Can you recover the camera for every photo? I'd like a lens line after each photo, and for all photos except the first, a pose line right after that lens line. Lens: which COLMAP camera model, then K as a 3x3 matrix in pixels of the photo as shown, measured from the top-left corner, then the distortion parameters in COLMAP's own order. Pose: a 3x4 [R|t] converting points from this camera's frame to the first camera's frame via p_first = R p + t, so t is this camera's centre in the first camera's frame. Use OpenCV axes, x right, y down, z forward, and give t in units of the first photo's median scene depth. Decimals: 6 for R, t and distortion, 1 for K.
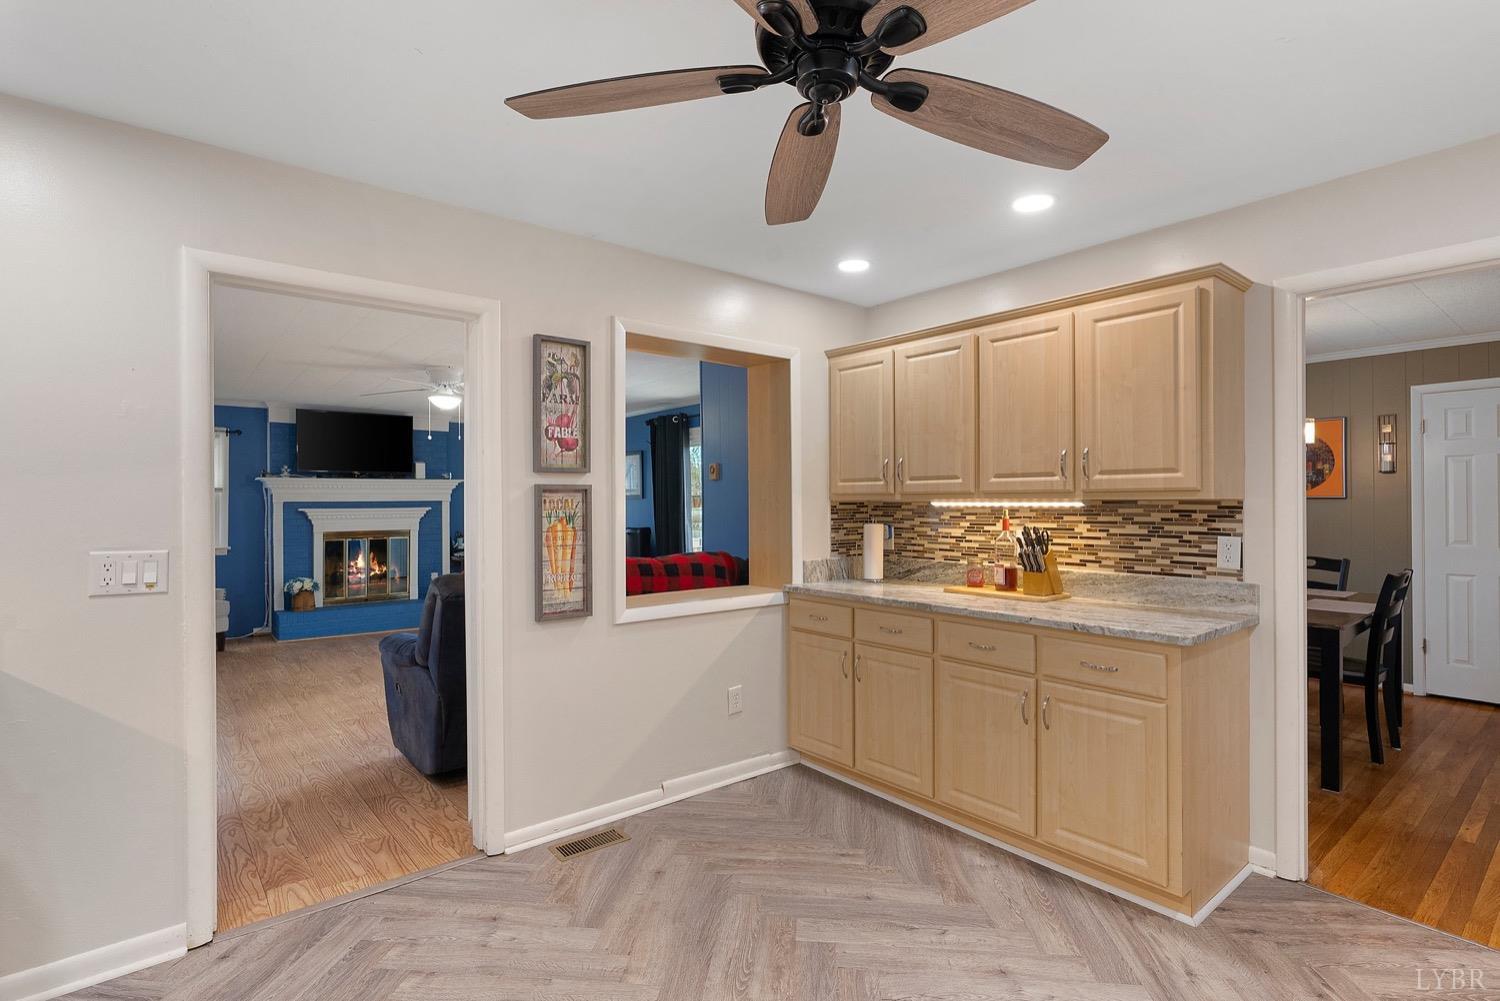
lens RADIAL K [[715.6, 0, 763.9], [0, 715.6, 507.9], [0, 0, 1]] dist [-0.005514, 0.001778]
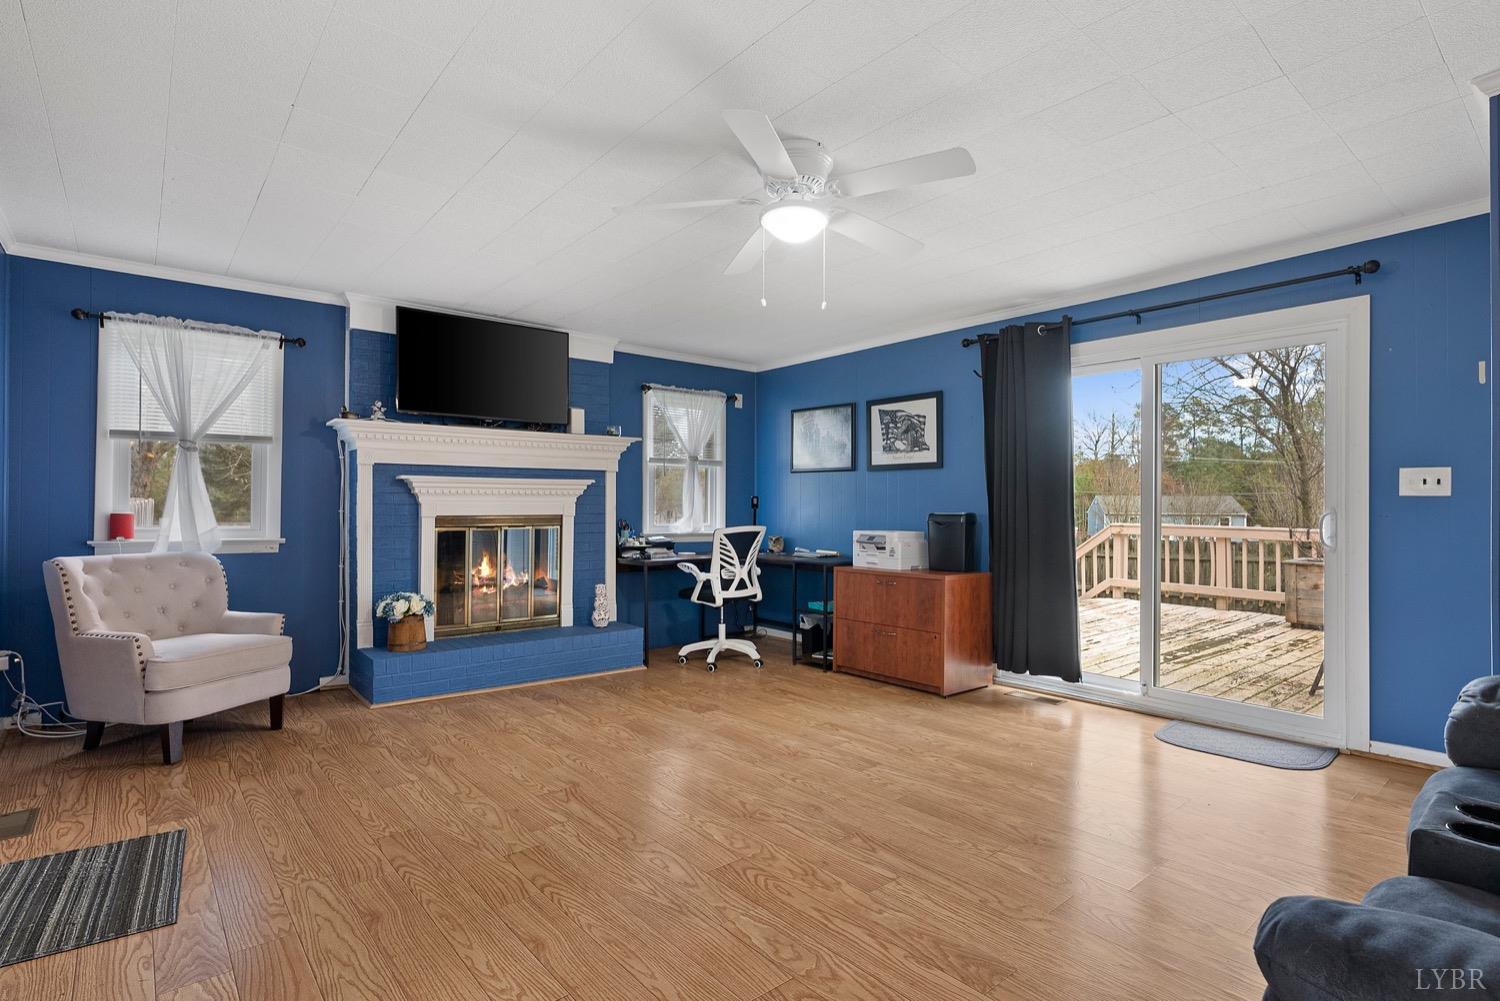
lens RADIAL K [[736.6, 0, 770.0], [0, 736.6, 507.1], [0, 0, 1]] dist [-0.004714, 0.000383]
pose [[0.999932, 0.010165, 0.005687, -0.345684], [-0.010152, 0.999946, -0.002202, 0.025536], [-0.005710, 0.002144, 0.999981, 0.387957]]
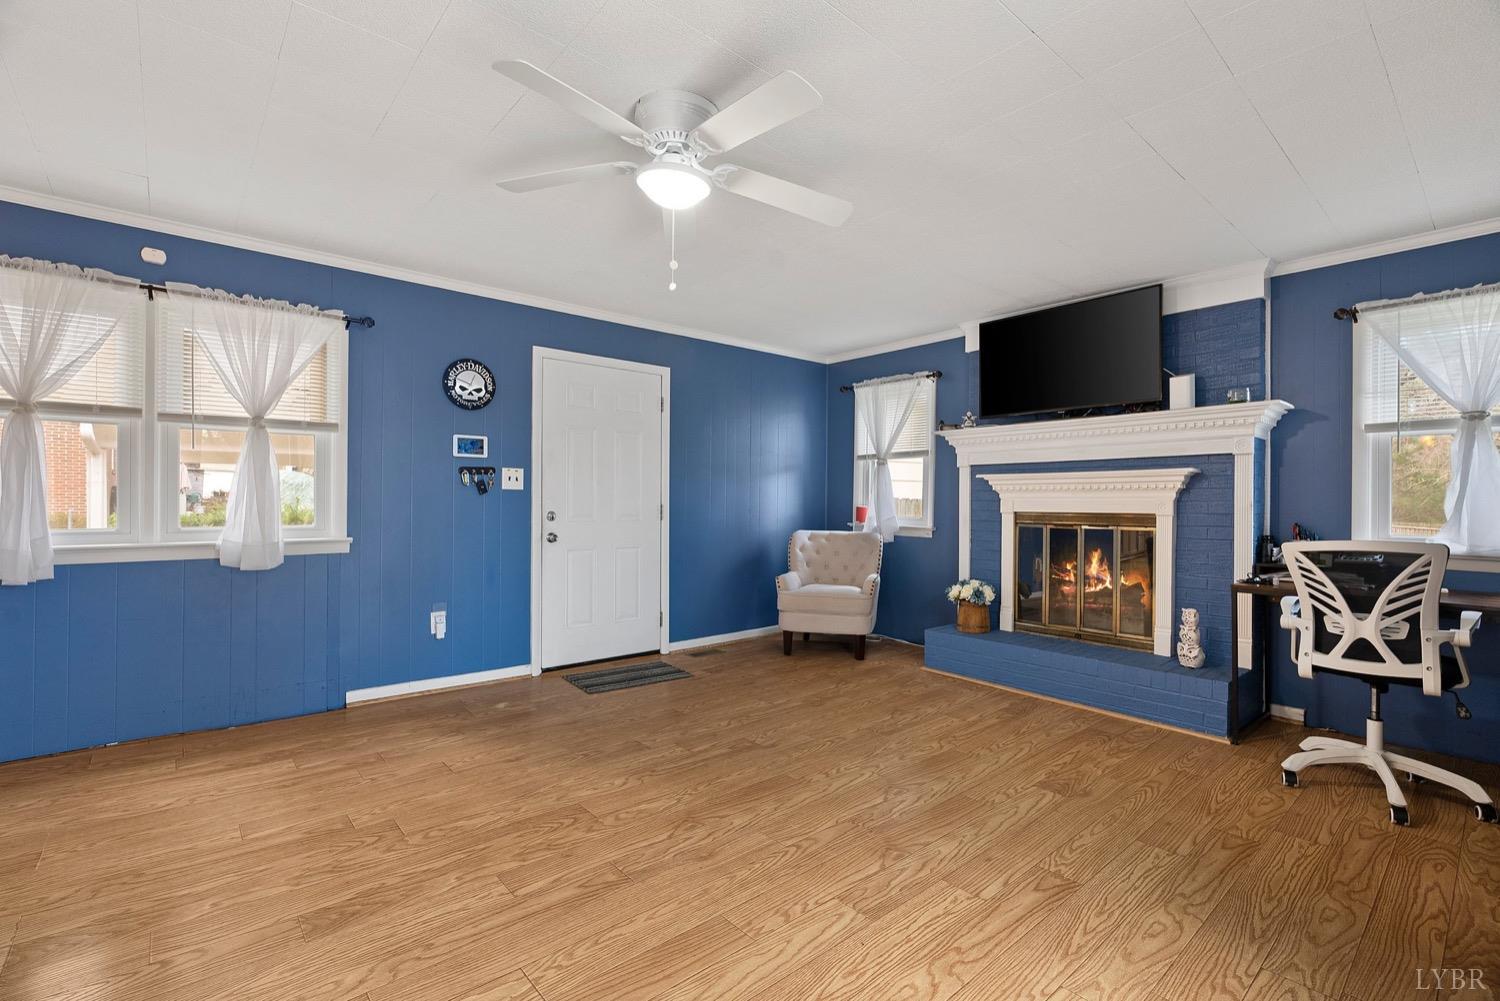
lens RADIAL K [[678.8, 0, 753.9], [0, 678.8, 496.2], [0, 0, 1]] dist [-0.014569, 0.005675]
pose [[0.012125, 0.000431, -0.999926, -0.029904], [-0.011504, 0.999934, 0.000292, 0.023353], [0.999860, 0.011500, 0.012129, 0.778719]]
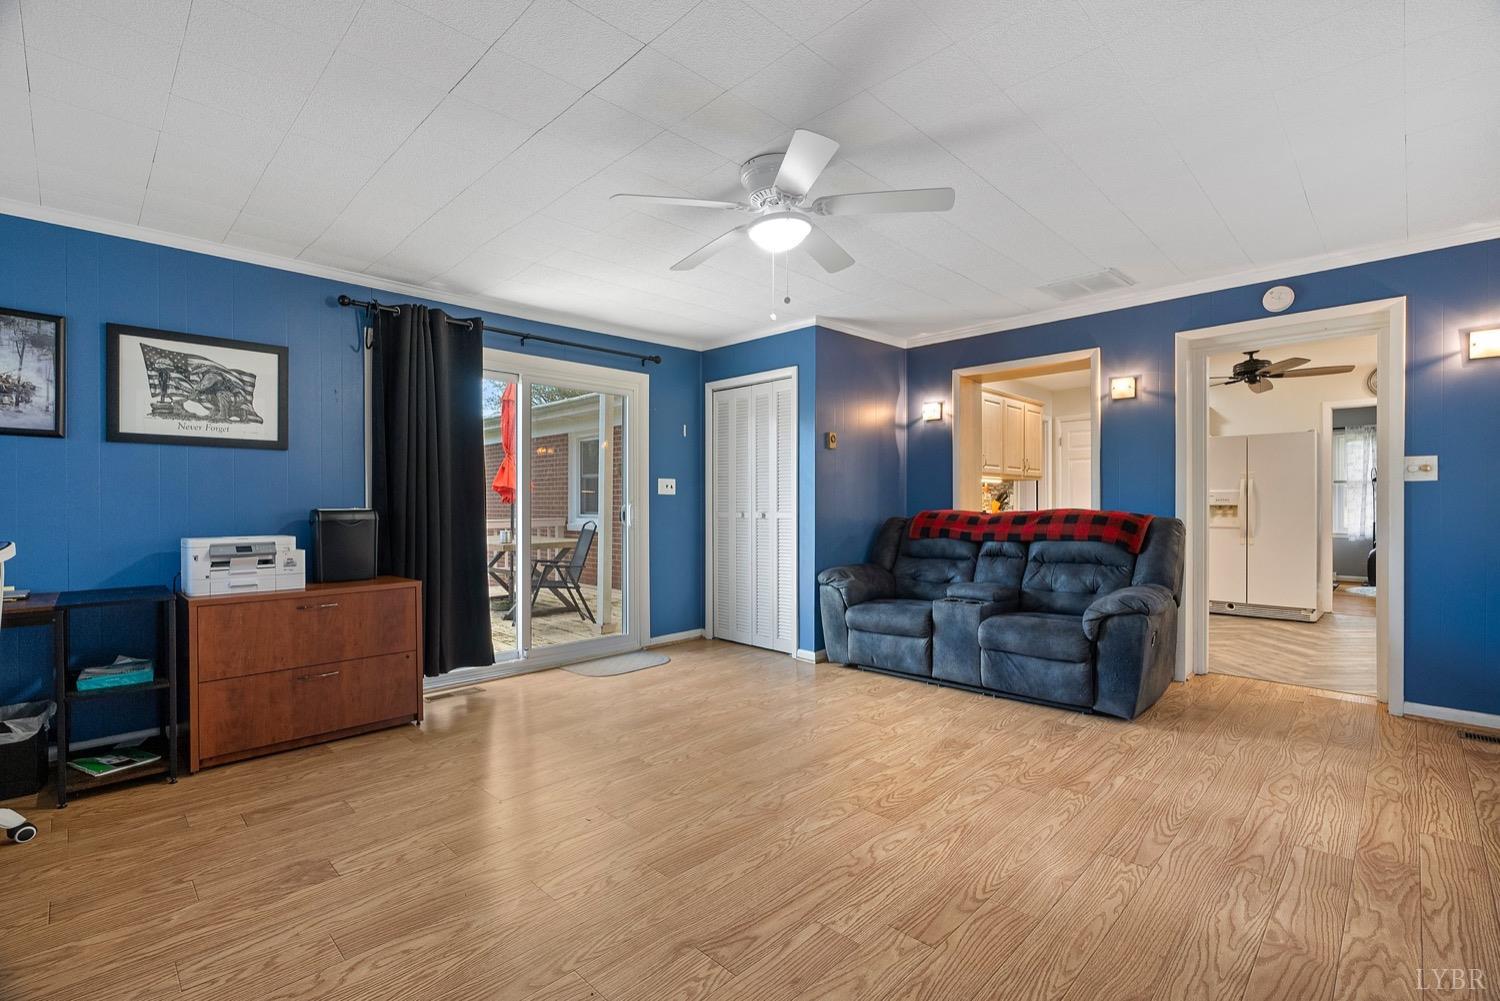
lens RADIAL K [[678.8, 0, 745.1], [0, 678.8, 504.8], [0, 0, 1]] dist [-0.014569, 0.005675]
pose [[-0.077026, 0.005751, 0.997012, -0.682083], [0.008374, 0.999952, -0.005121, 0.029712], [-0.996994, 0.007955, -0.077070, 0.791288]]
